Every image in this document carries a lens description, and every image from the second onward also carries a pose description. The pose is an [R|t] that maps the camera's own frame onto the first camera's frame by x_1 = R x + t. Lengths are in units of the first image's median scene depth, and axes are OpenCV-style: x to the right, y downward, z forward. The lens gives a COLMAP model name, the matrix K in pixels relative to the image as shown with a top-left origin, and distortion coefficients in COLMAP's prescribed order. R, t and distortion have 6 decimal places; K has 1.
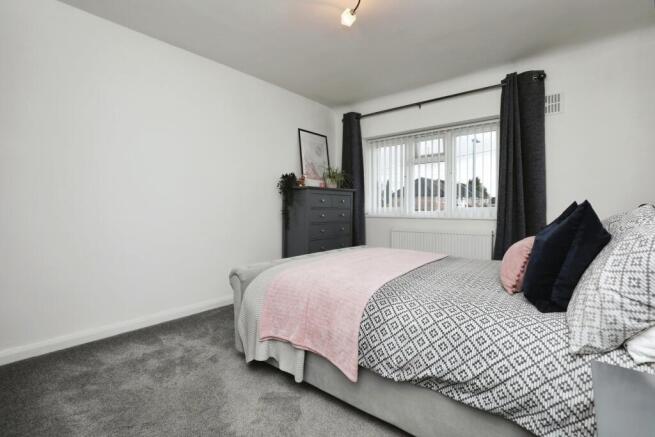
lens RADIAL K [[312.5, 0, 318.0], [0, 312.5, 218.3], [0, 0, 1]] dist [-0.001601, -0.000184]
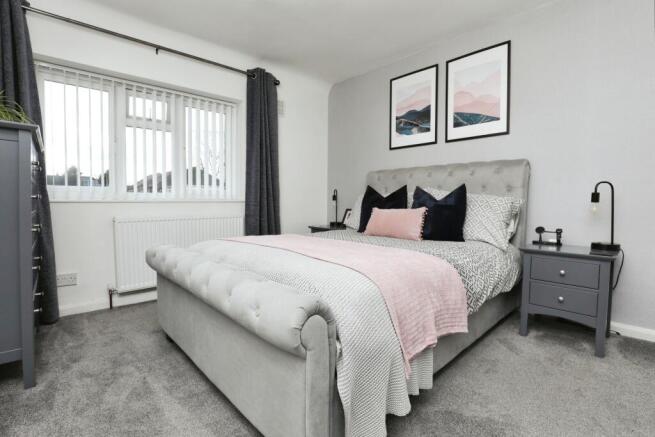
lens RADIAL K [[312.5, 0, 318.0], [0, 312.5, 218.3], [0, 0, 1]] dist [-0.001601, -0.000184]
pose [[0.139935, -0.079019, 0.987003, -0.391277], [0.012737, 0.996872, 0.078004, -0.014413], [-0.990079, 0.001656, 0.140504, 0.517903]]
